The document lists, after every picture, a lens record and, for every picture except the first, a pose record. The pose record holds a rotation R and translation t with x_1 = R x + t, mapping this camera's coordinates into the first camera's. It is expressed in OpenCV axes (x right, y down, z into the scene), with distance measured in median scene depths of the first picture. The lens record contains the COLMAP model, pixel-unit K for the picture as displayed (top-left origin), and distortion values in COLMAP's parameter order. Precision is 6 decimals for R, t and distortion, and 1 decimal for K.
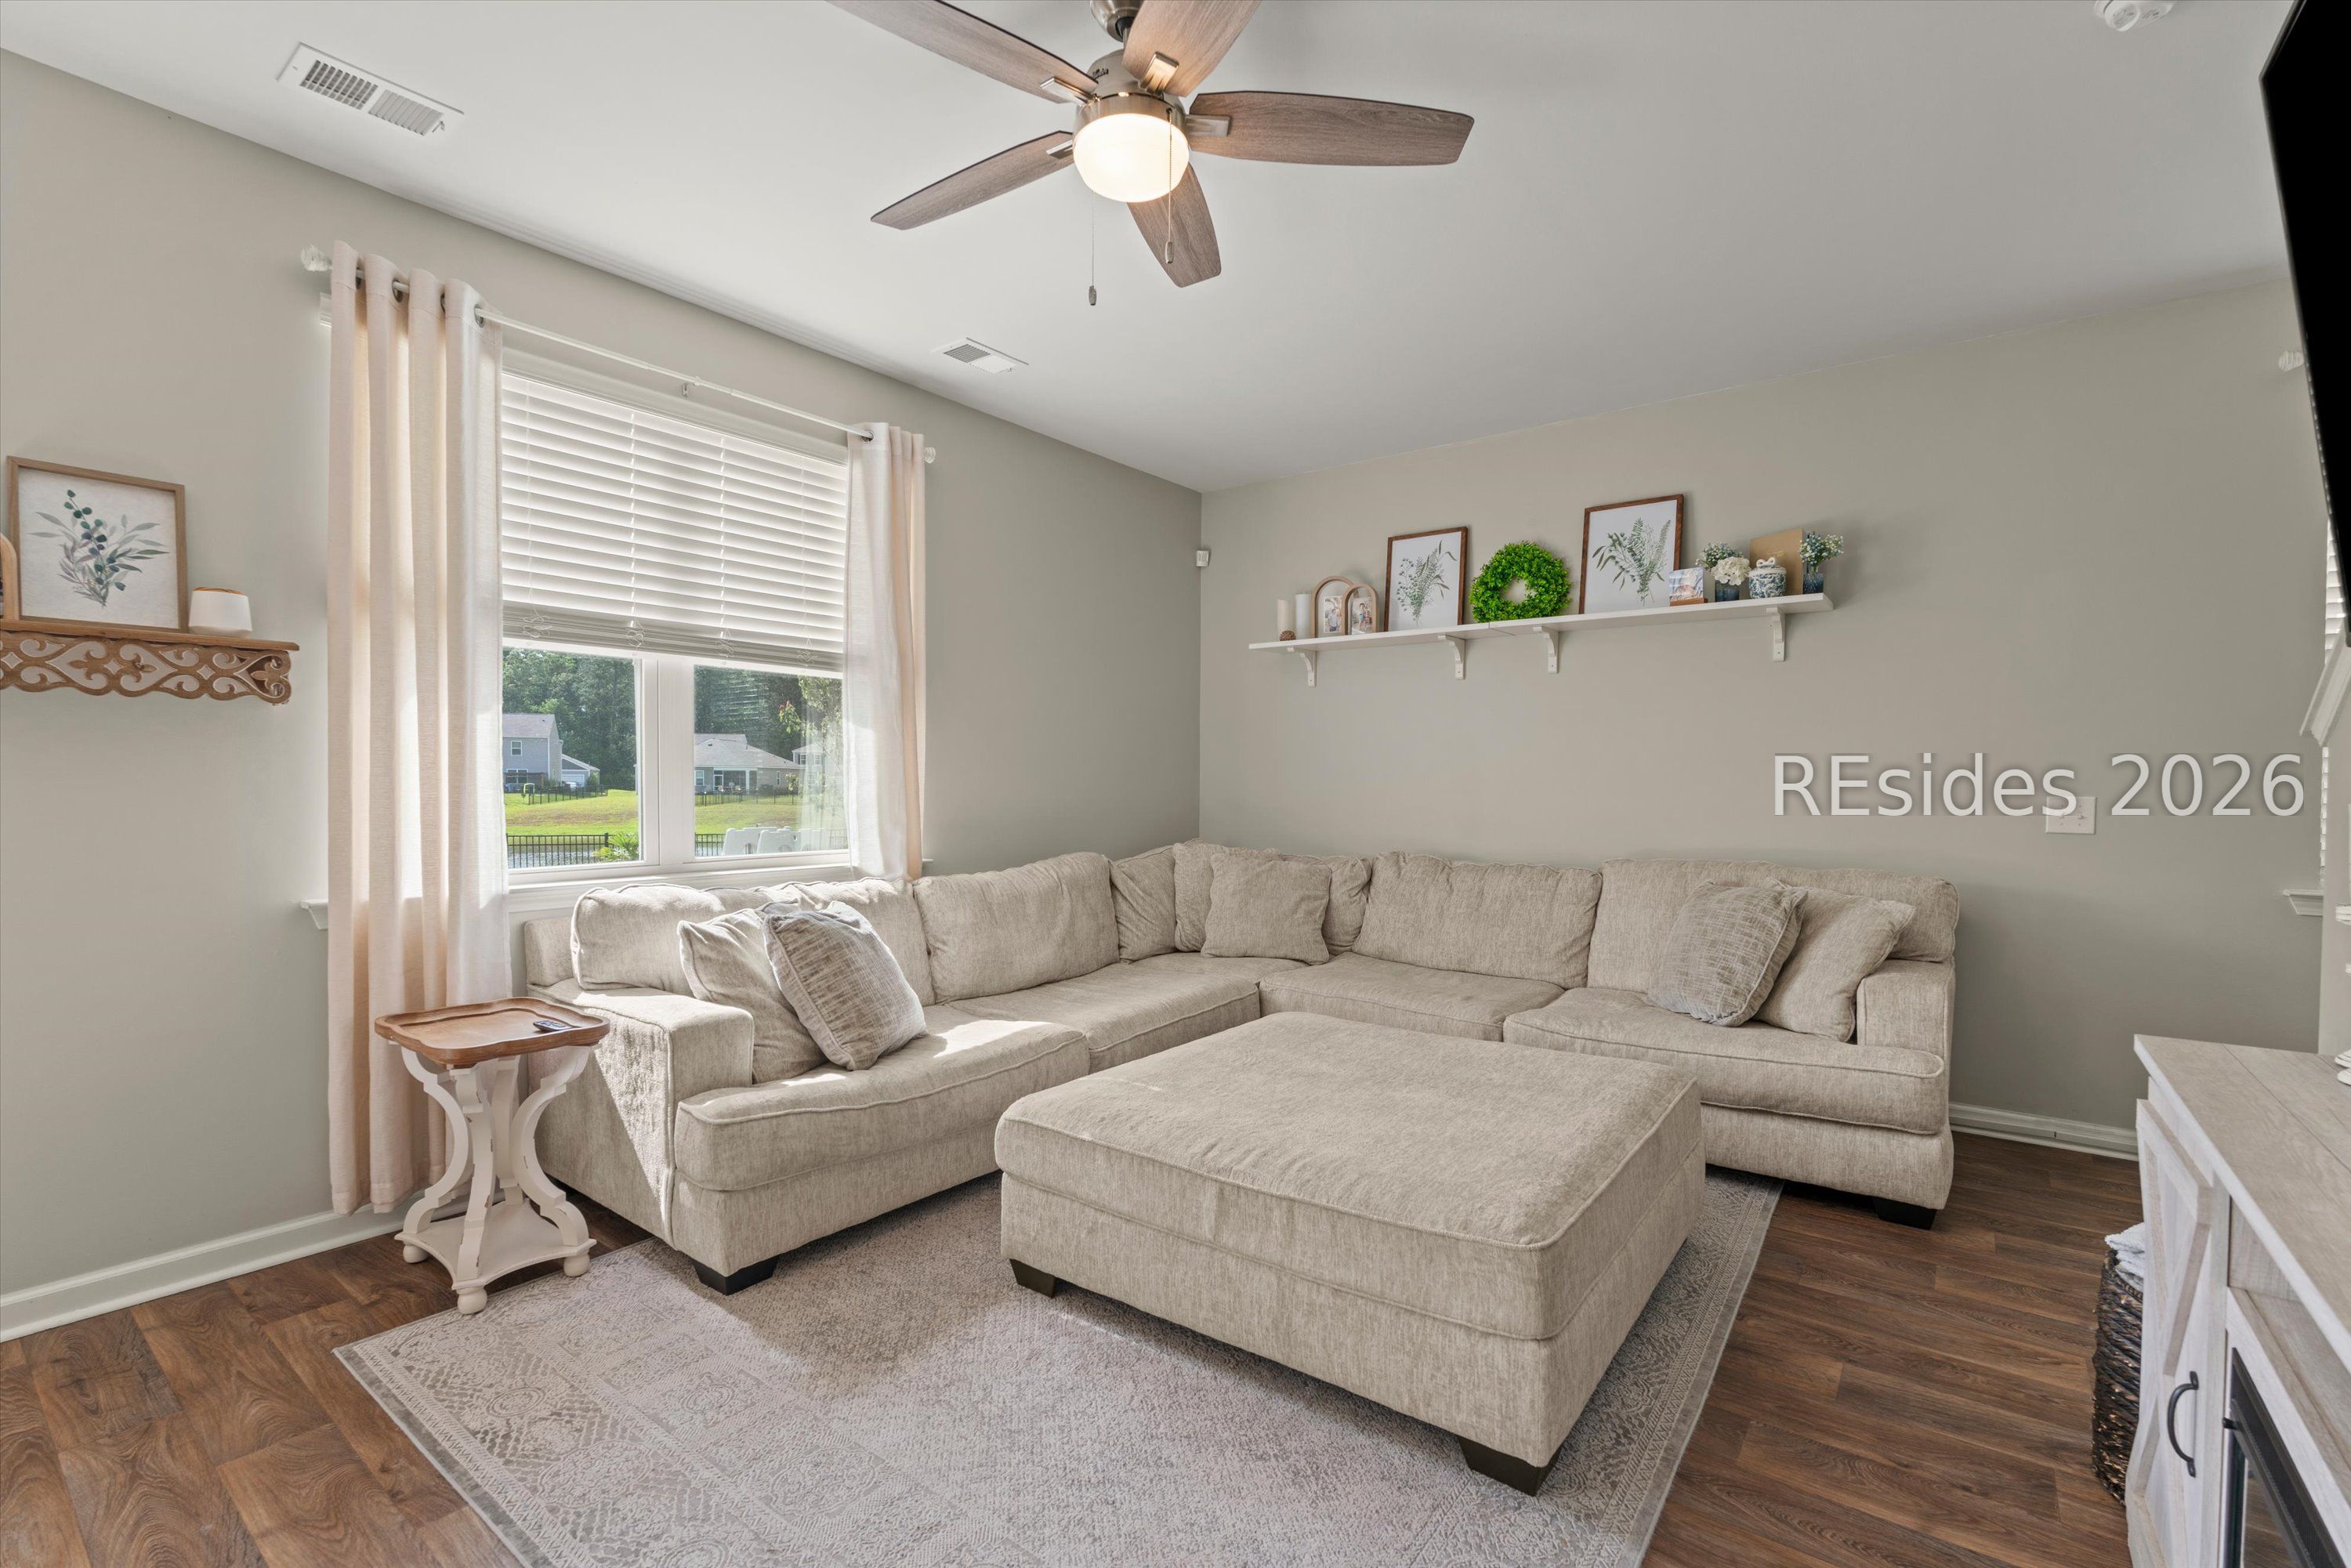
lens RADIAL K [[1032.6, 0, 1174.6], [0, 1032.6, 800.3], [0, 0, 1]] dist [-0.010088, 0.000120]
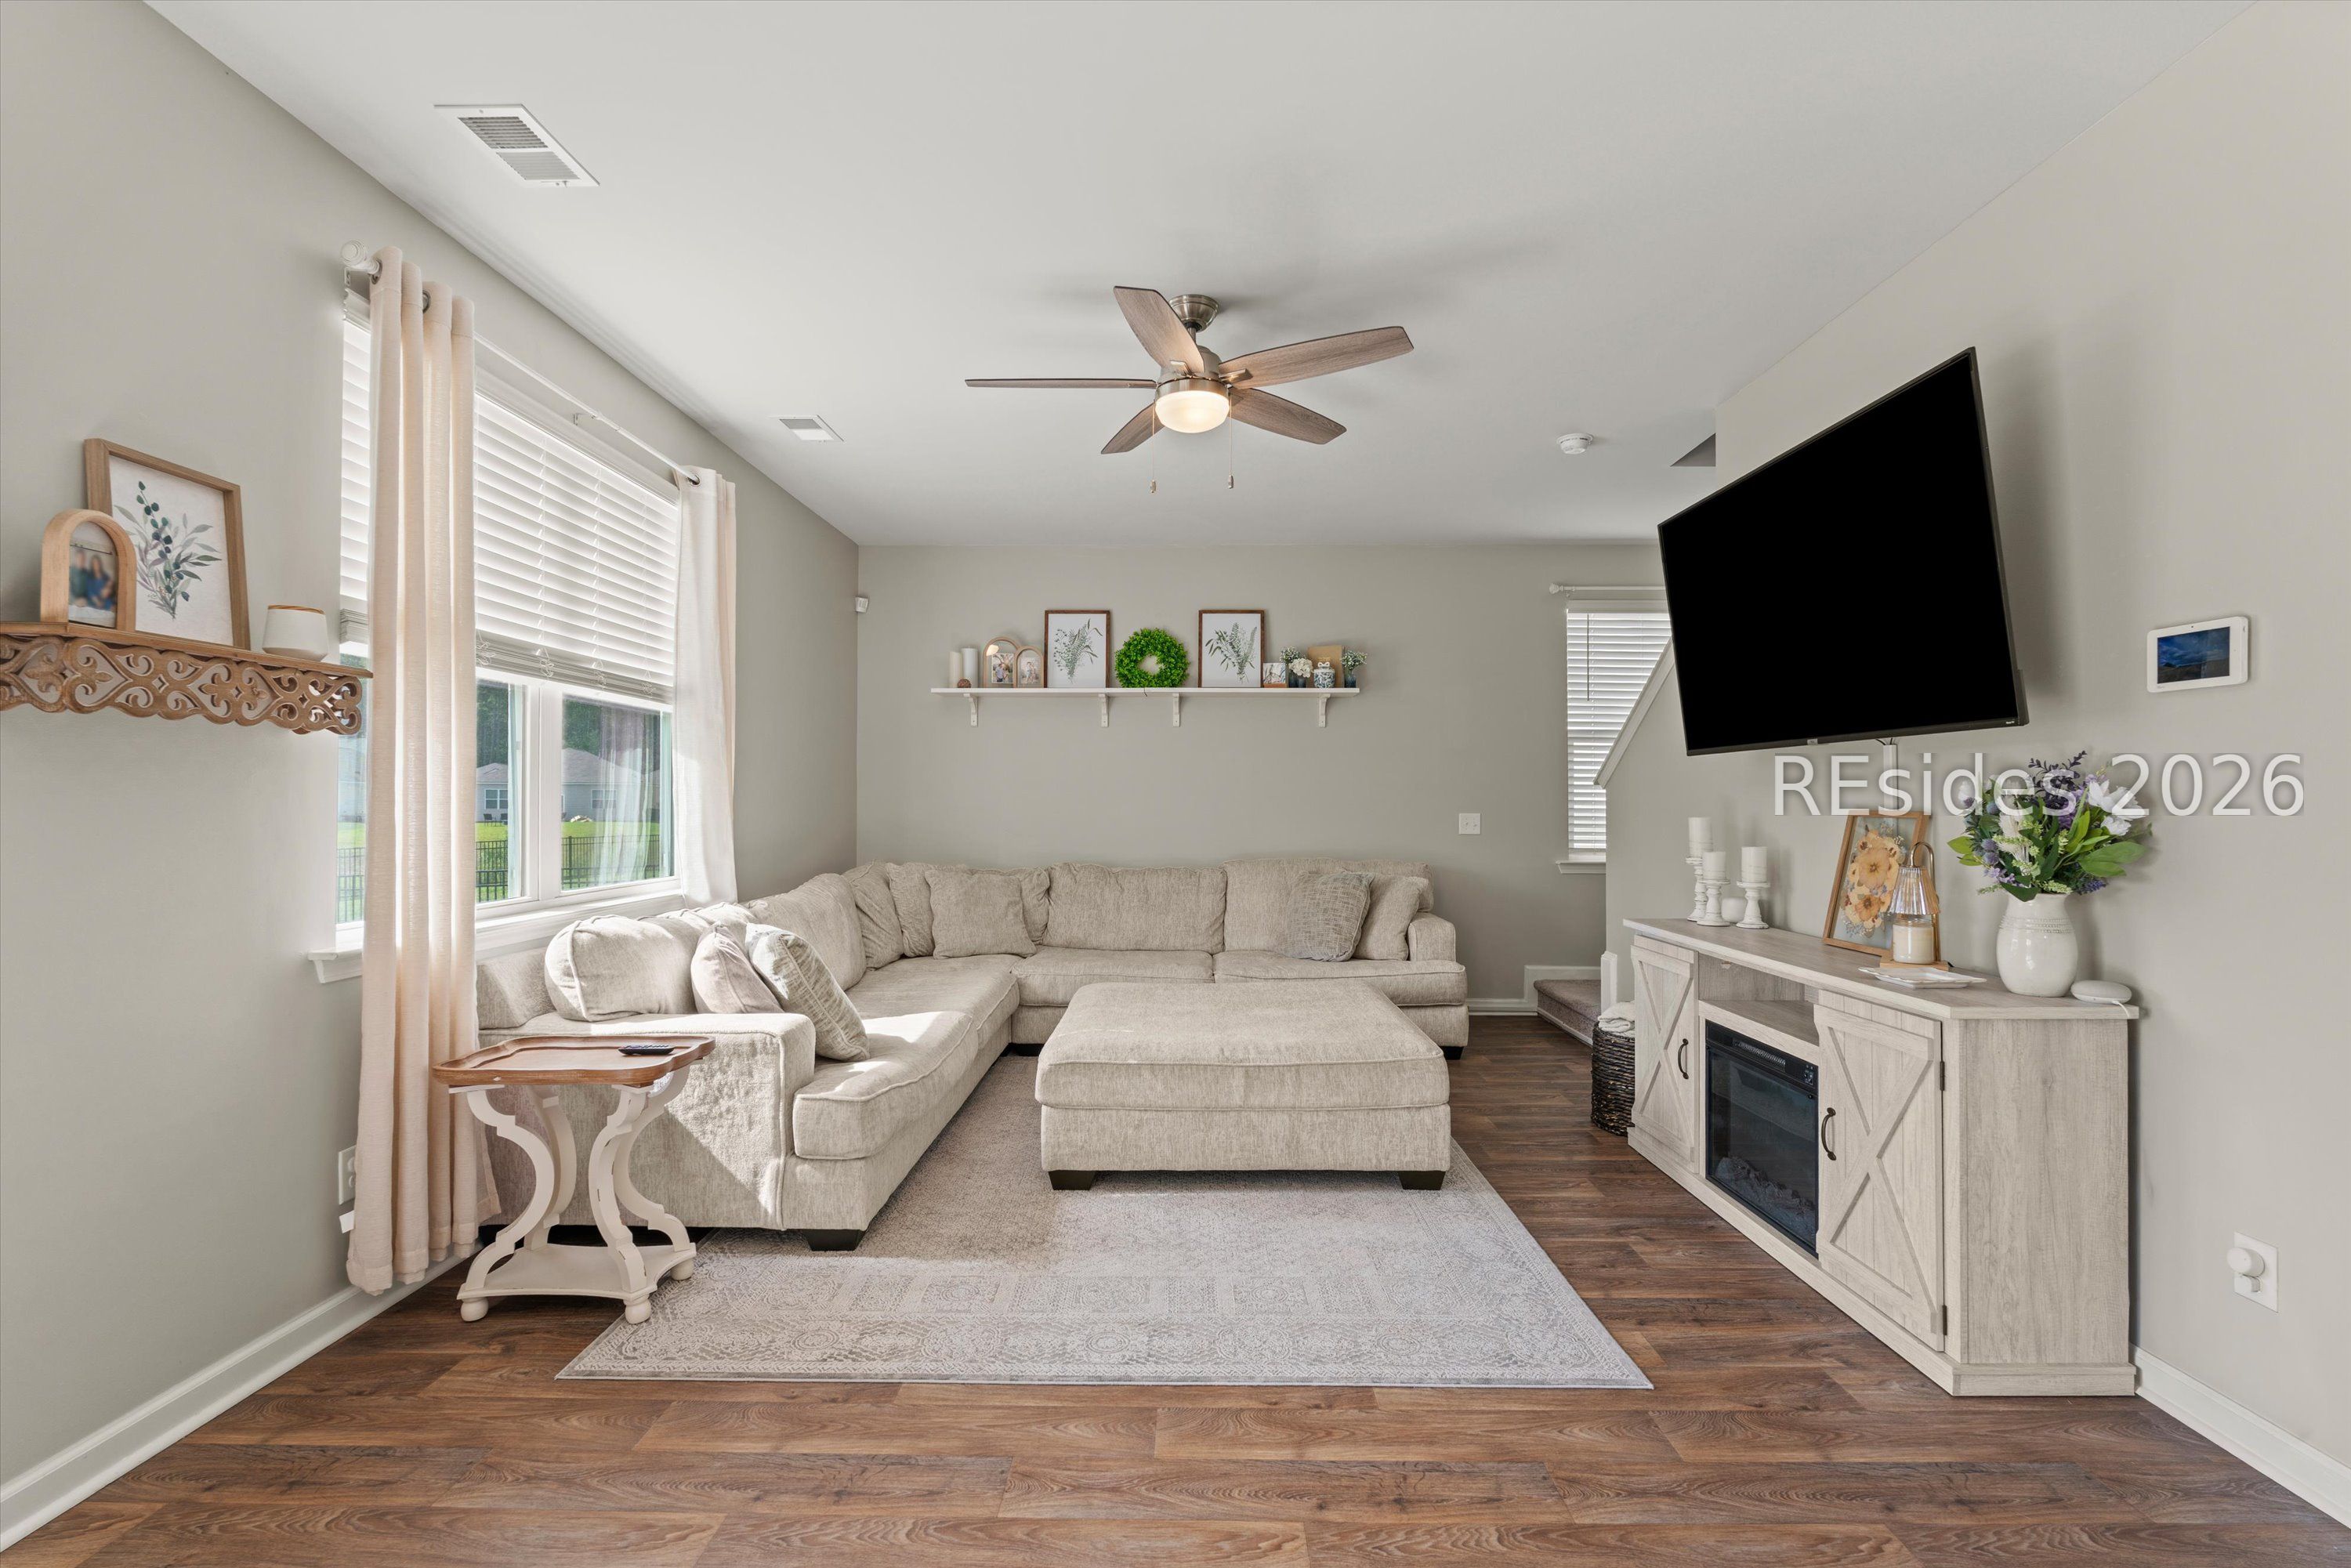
lens RADIAL K [[1032.4, 0, 1175.5], [0, 1032.4, 784.0], [0, 0, 1]] dist [-0.012619, 0.000362]
pose [[0.805662, 0.006698, 0.592338, -0.616768], [0.014166, 0.999432, -0.030570, -0.008184], [-0.592207, 0.033020, 0.805109, -0.136128]]
